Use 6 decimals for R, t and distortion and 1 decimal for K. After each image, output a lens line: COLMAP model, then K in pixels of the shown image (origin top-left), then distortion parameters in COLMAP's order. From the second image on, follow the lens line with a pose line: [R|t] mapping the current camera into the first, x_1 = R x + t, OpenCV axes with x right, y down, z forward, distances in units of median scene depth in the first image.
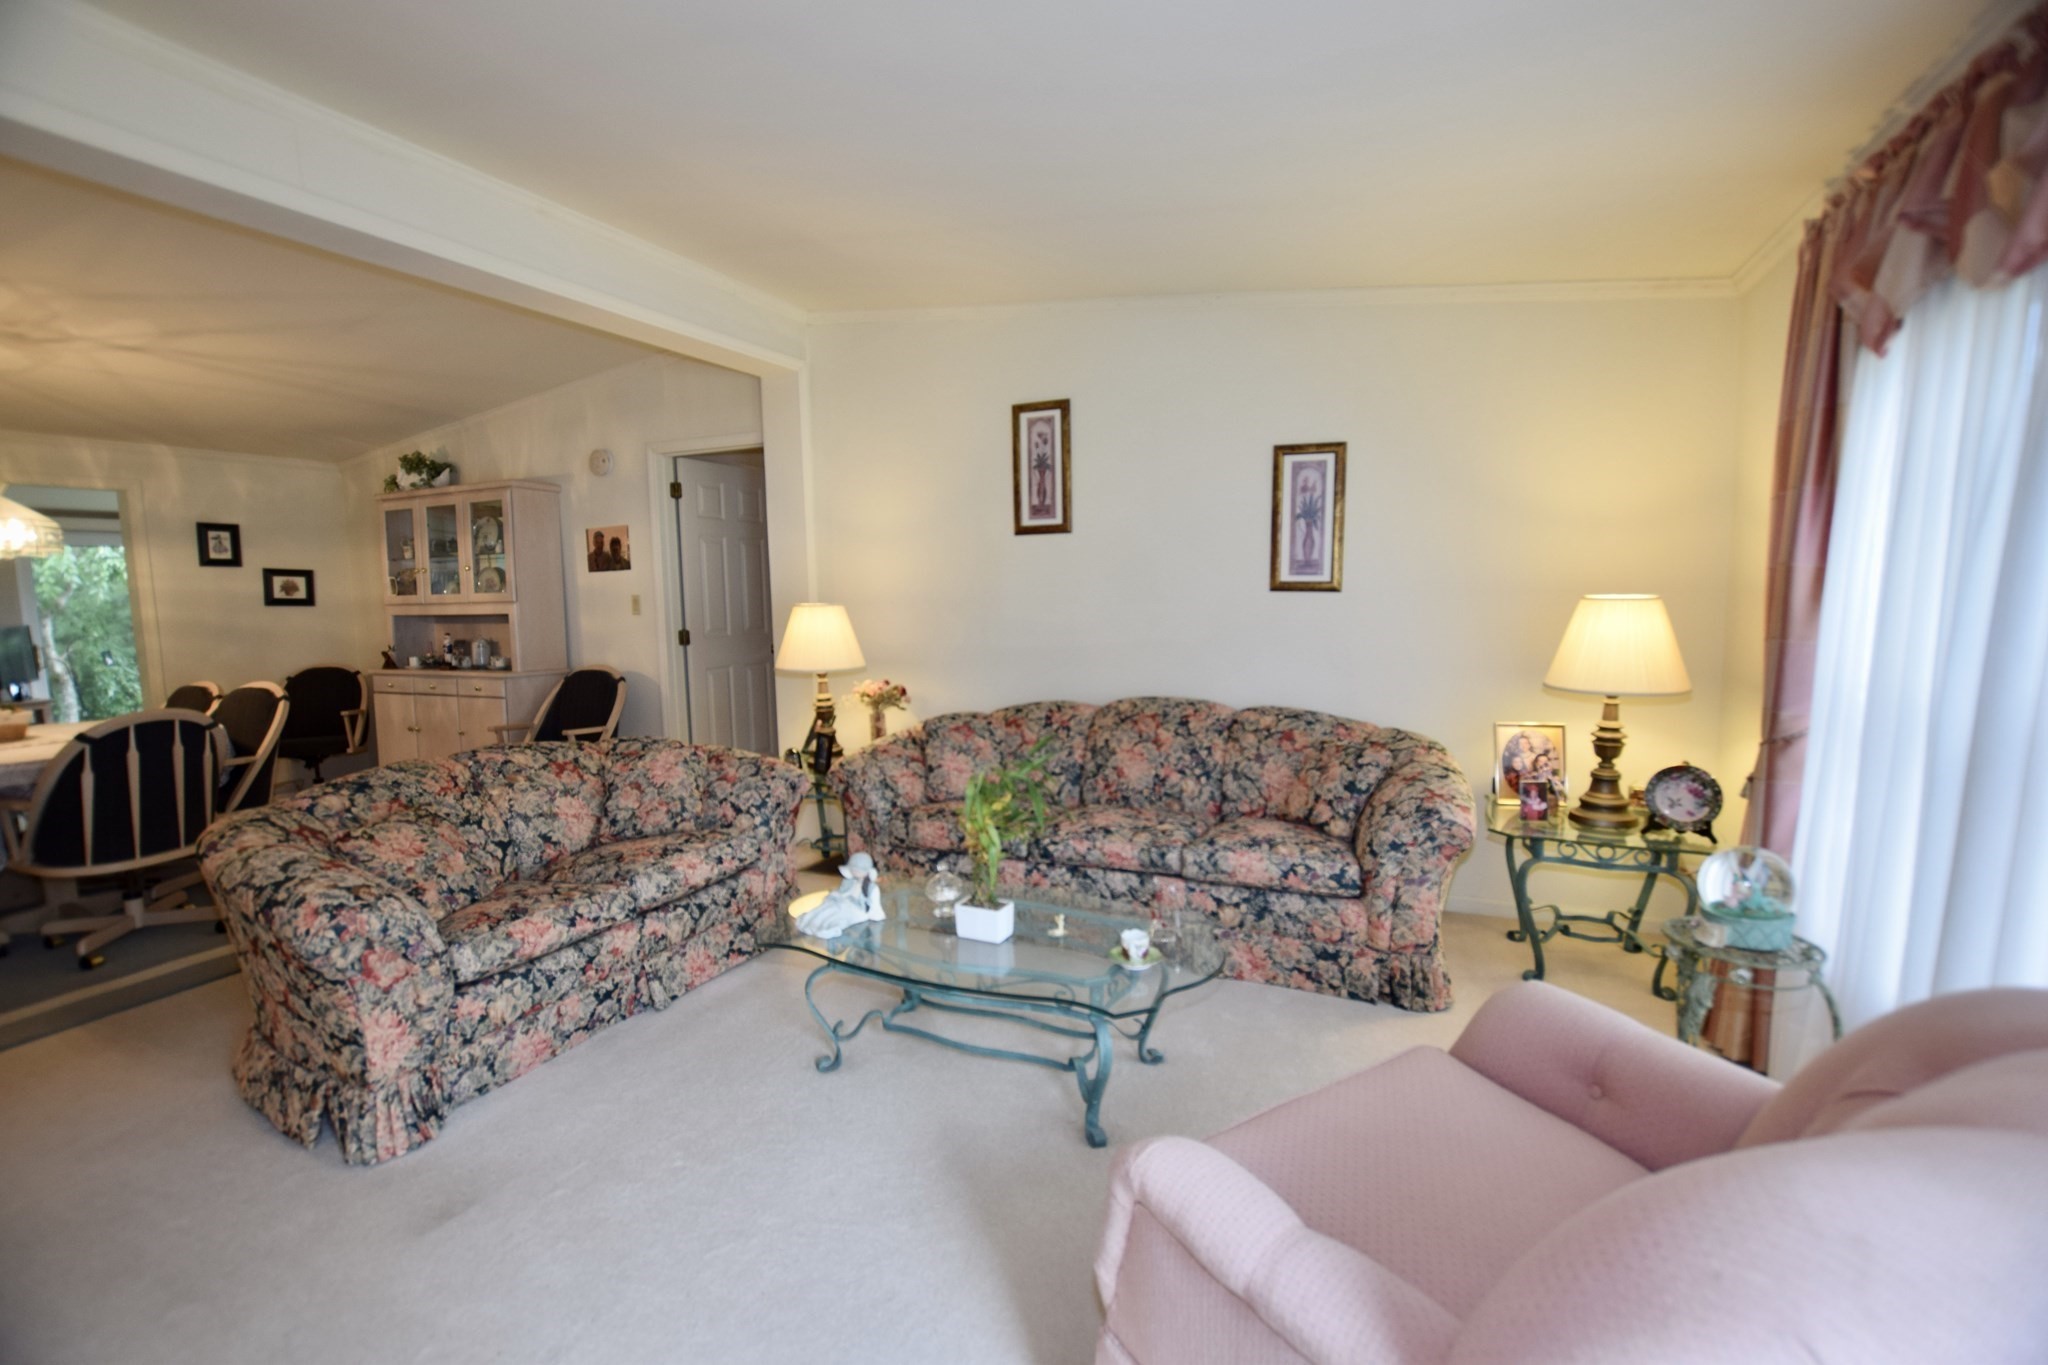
lens RADIAL K [[900.7, 0, 1024.0], [0, 900.7, 682.5], [0, 0, 1]] dist [-0.027758, -0.000013]
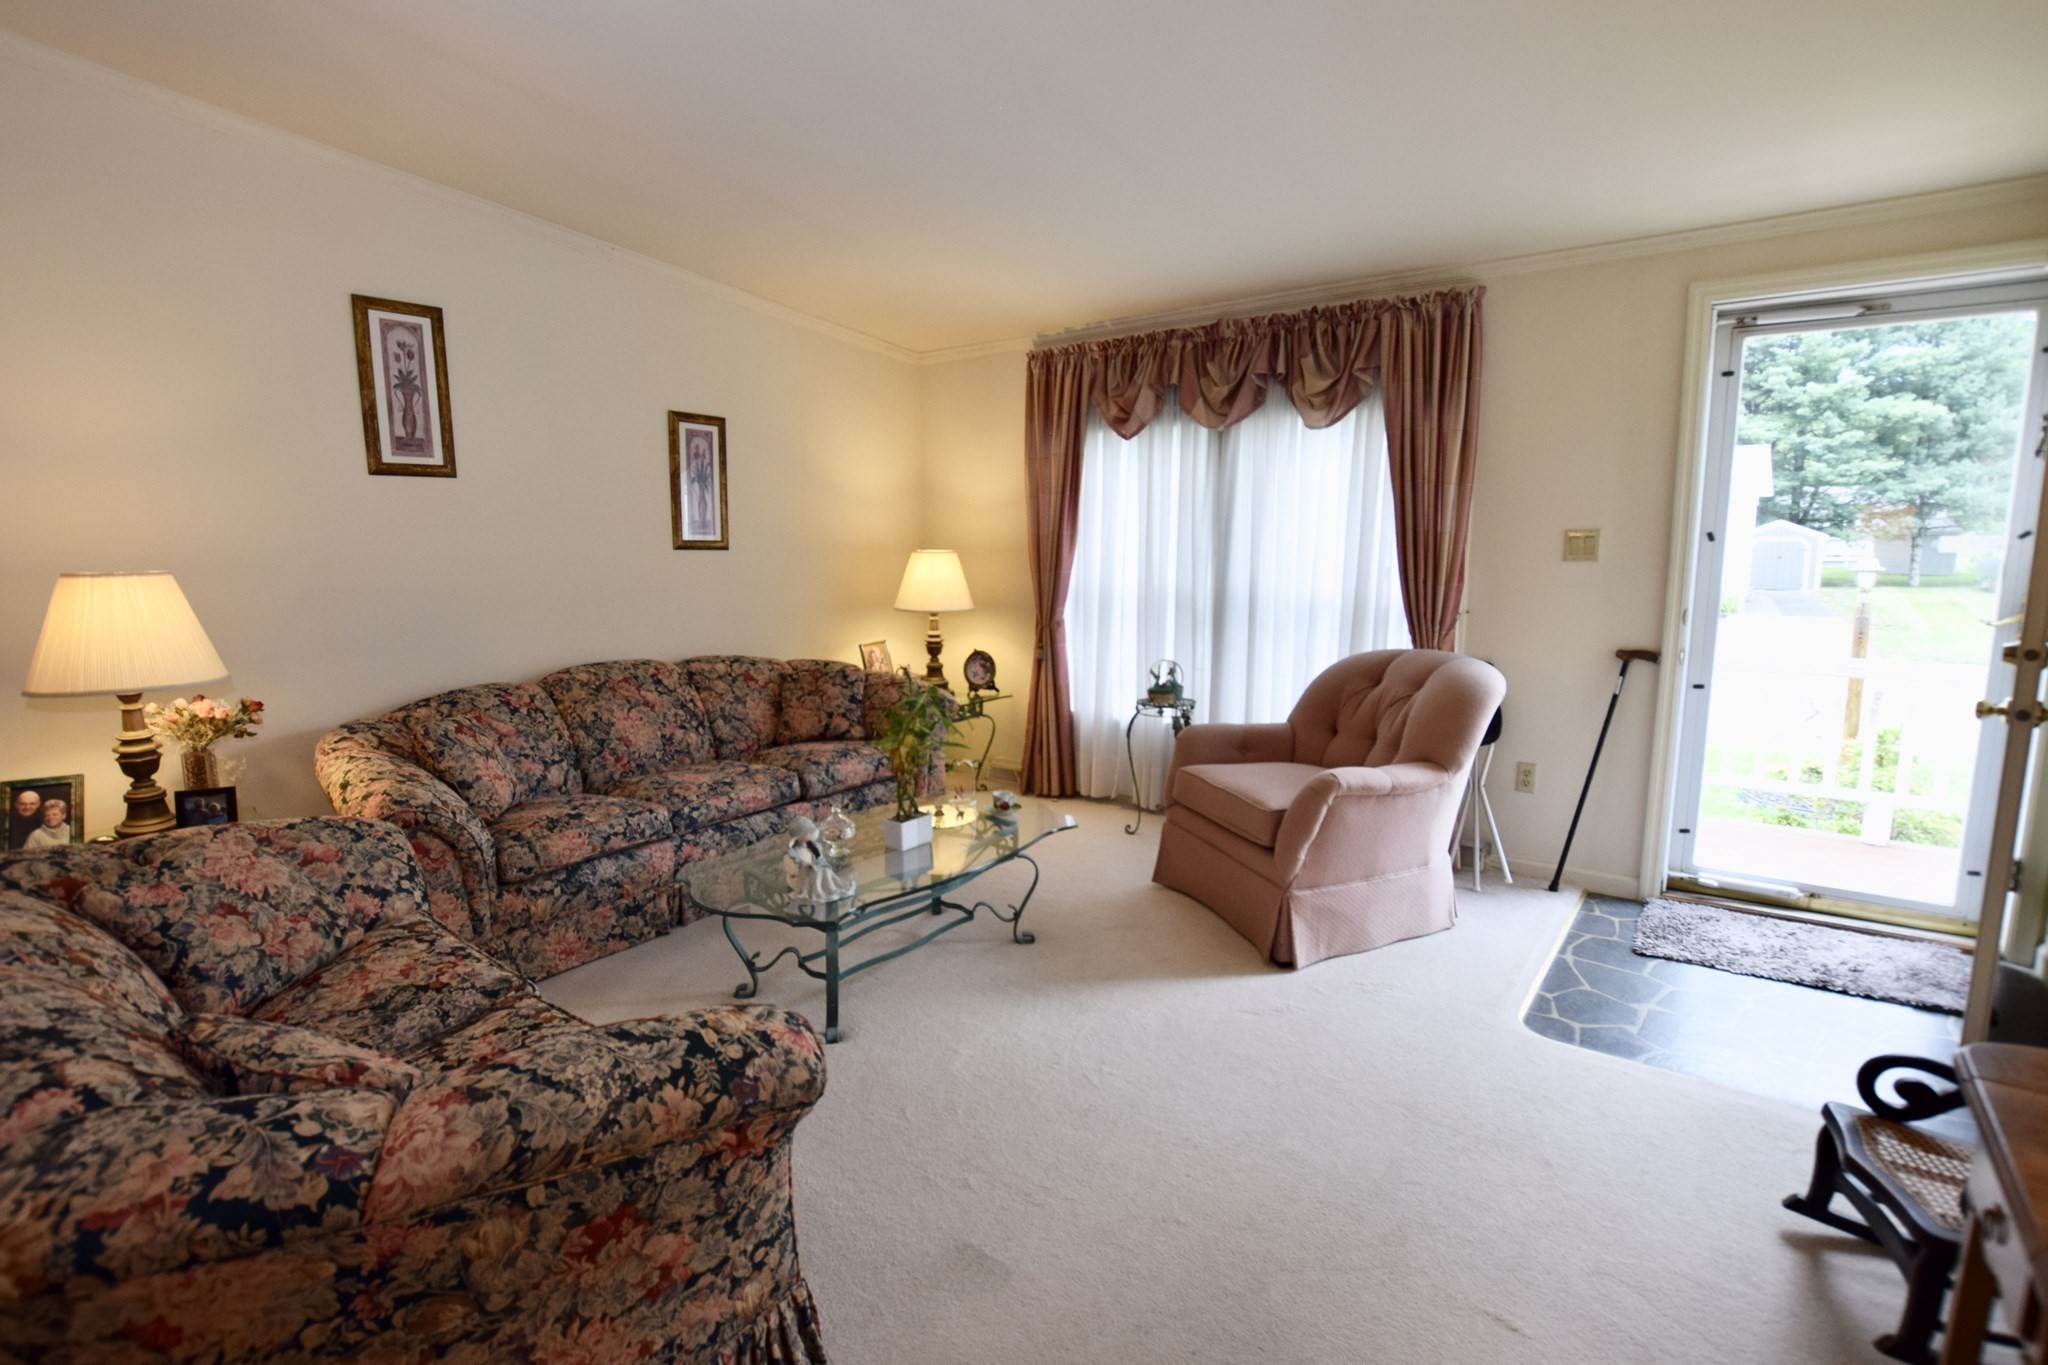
lens RADIAL K [[961.5, 0, 1024.0], [0, 961.5, 682.5], [0, 0, 1]] dist [-0.027210, -0.000011]
pose [[0.233446, -0.129601, 0.963694, -0.785030], [0.103519, 0.988758, 0.107895, -0.027592], [-0.966844, 0.074573, 0.244238, 0.365023]]
